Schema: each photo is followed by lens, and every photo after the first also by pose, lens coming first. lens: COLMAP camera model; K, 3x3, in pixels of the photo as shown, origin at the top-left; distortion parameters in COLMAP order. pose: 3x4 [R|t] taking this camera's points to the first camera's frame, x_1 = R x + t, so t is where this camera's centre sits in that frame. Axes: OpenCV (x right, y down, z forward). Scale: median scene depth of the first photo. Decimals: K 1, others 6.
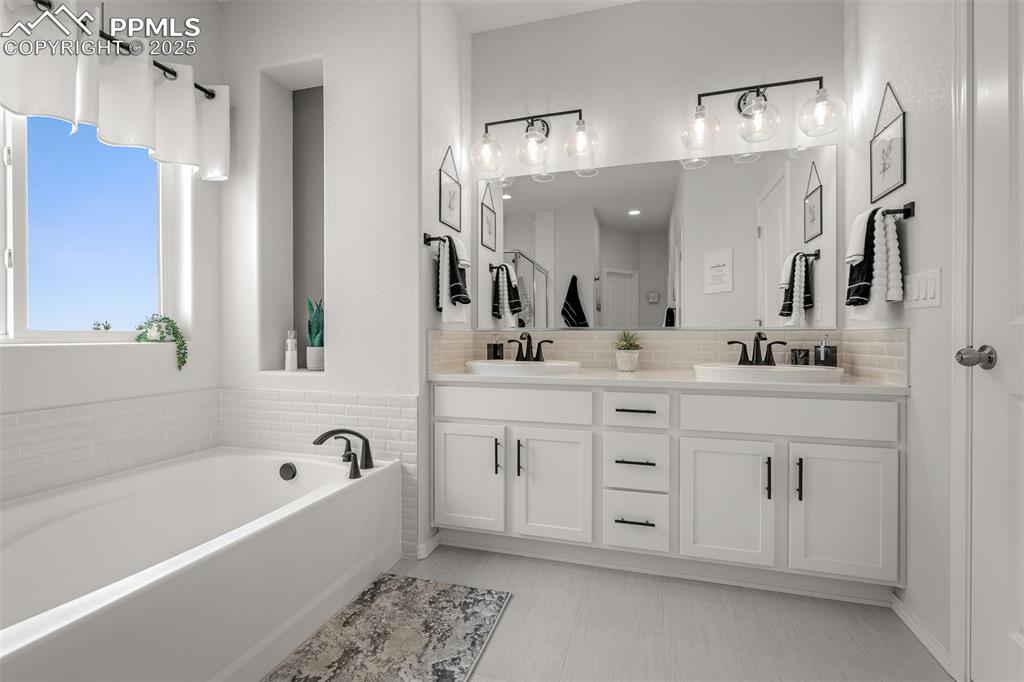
lens RADIAL K [[459.7, 0, 507.3], [0, 459.7, 338.6], [0, 0, 1]] dist [0.001880, -0.000975]
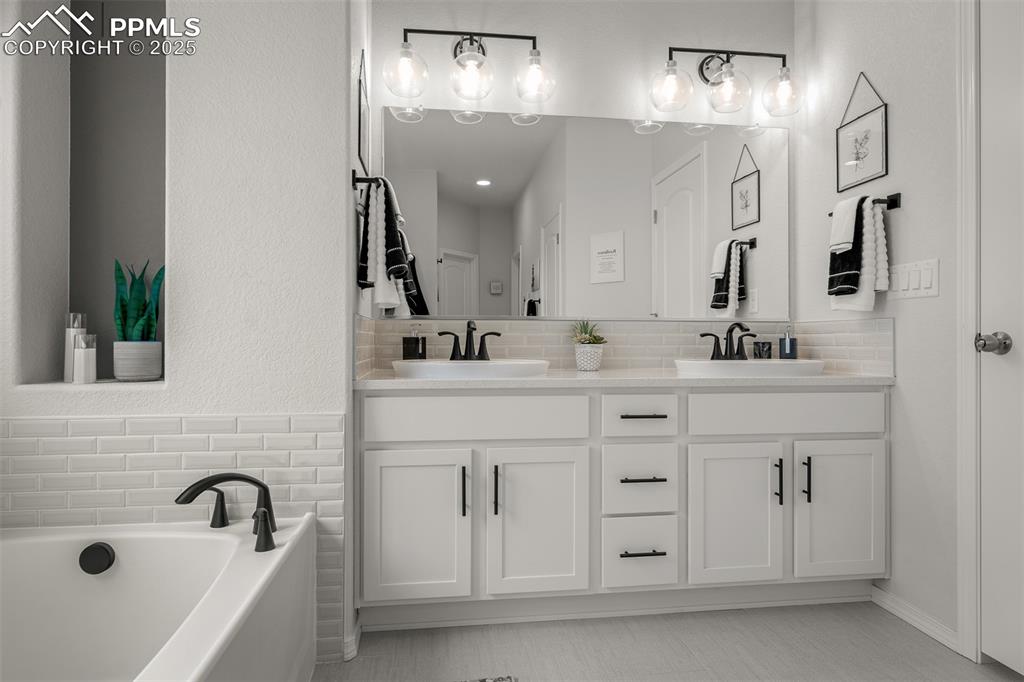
lens RADIAL K [[579.2, 0, 504.6], [0, 579.2, 336.3], [0, 0, 1]] dist [-0.000073, 0.001544]
pose [[0.915076, 0.002314, 0.403275, -0.310974], [0.000694, 0.999973, -0.007312, 0.019278], [-0.403281, 0.006971, 0.915050, 0.137483]]
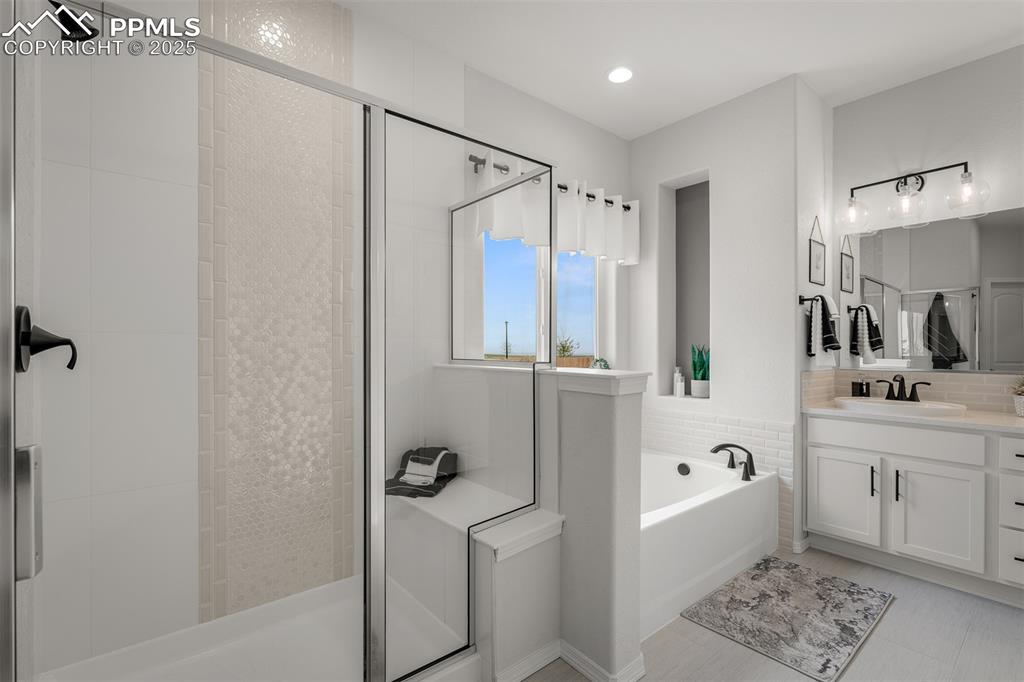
lens RADIAL K [[459.7, 0, 523.9], [0, 459.7, 349.7], [0, 0, 1]] dist [0.001880, -0.000975]
pose [[0.841153, 0.002706, -0.540790, -0.130860], [-0.005180, 0.999982, -0.003054, -0.071729], [0.540772, 0.005370, 0.841152, -0.460291]]
